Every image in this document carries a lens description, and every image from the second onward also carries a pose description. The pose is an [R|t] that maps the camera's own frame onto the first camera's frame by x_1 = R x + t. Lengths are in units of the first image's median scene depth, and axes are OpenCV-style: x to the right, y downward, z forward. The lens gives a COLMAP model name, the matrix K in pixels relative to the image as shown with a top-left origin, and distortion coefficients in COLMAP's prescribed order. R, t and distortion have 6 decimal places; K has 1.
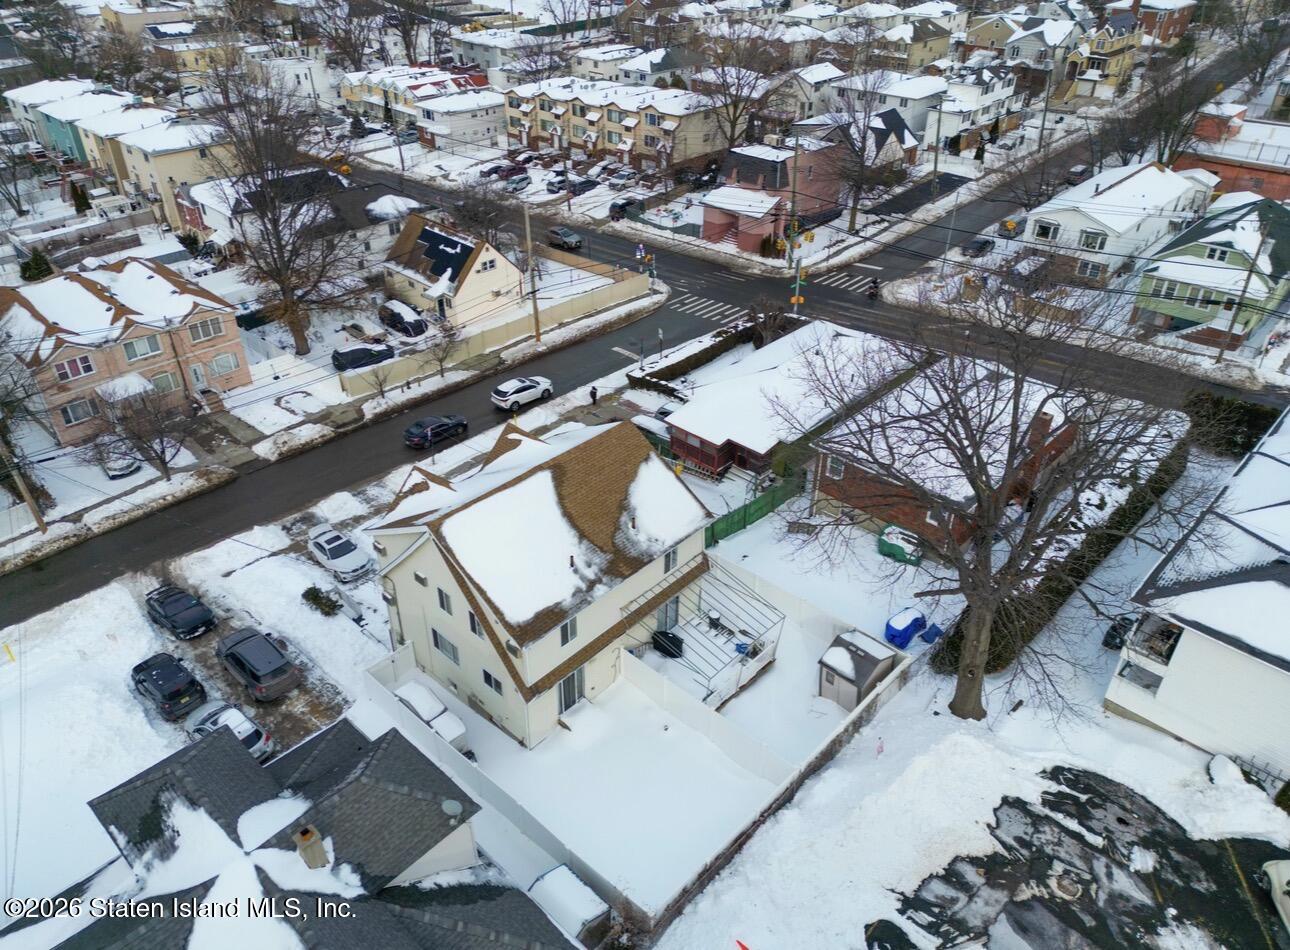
lens RADIAL K [[891.7, 0, 646.1], [0, 891.7, 476.3], [0, 0, 1]] dist [0.077333, -0.073314]
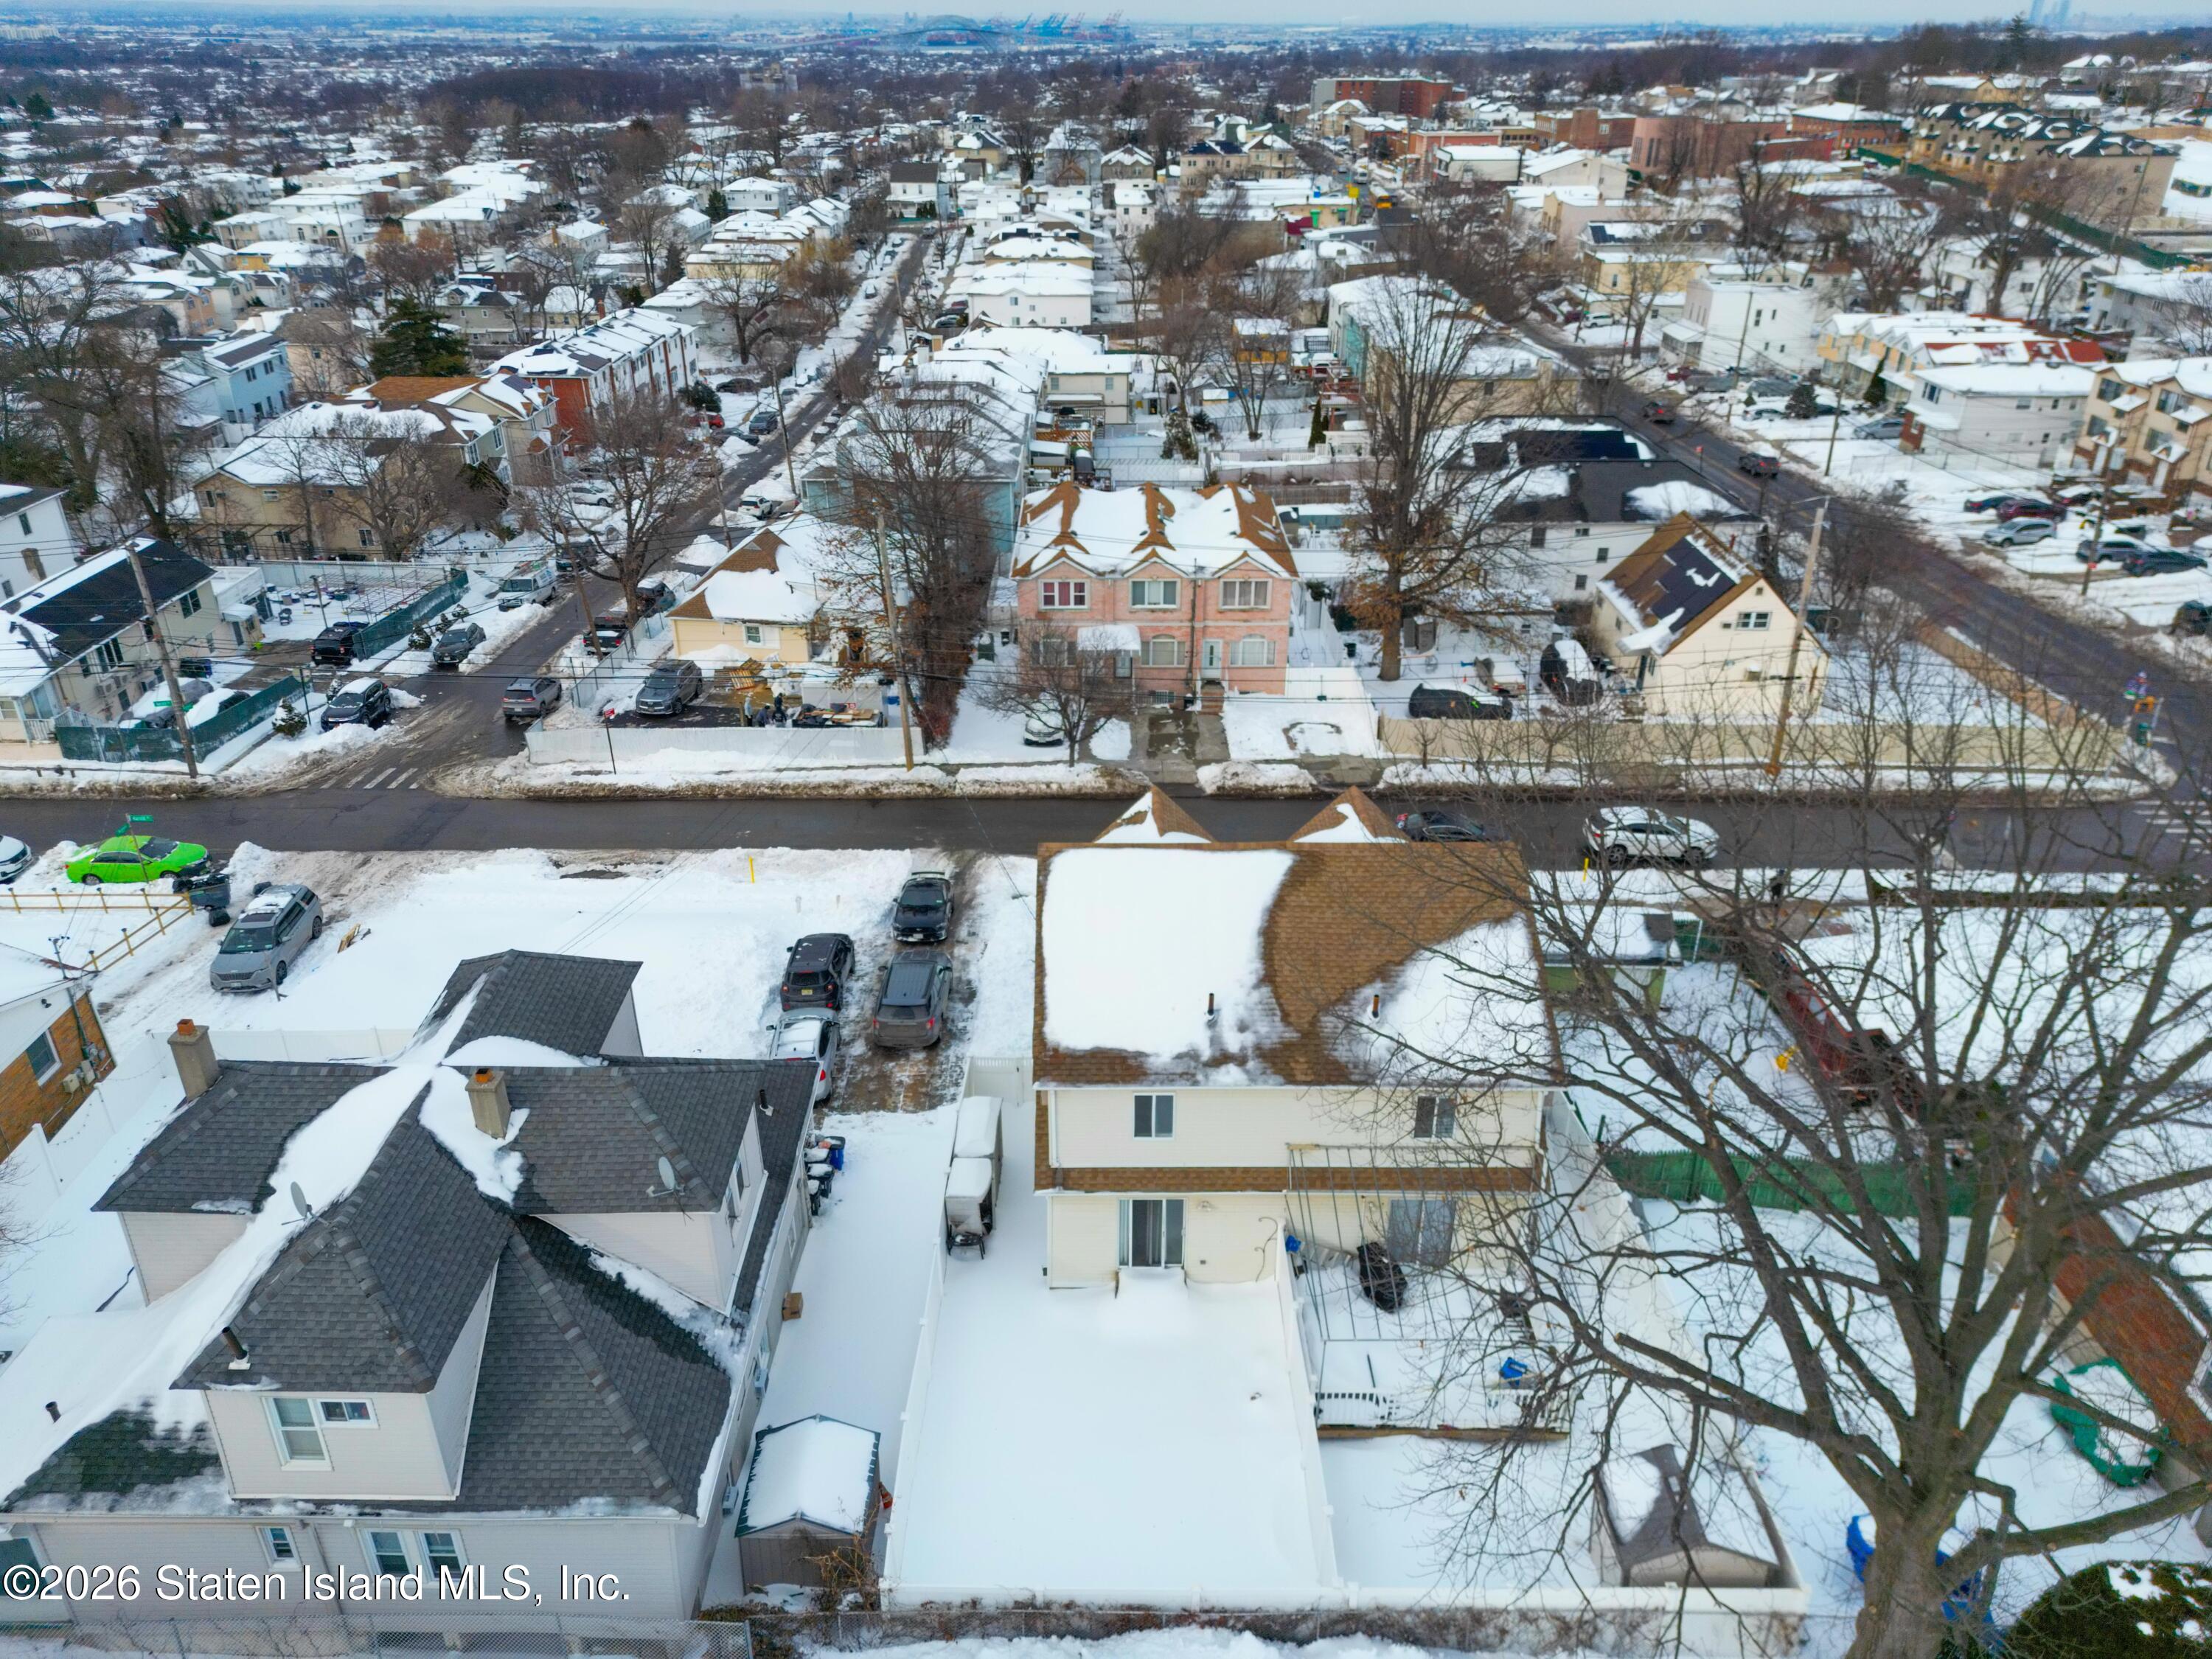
lens RADIAL K [[1541.3, 0, 1106.0], [0, 1541.3, 829.5], [0, 0, 1]] dist [0.067226, -0.072490]
pose [[0.684089, 0.325095, -0.652943, 0.229190], [-0.397570, 0.916704, 0.039885, -0.007373], [0.611522, 0.232306, 0.756356, 0.111769]]
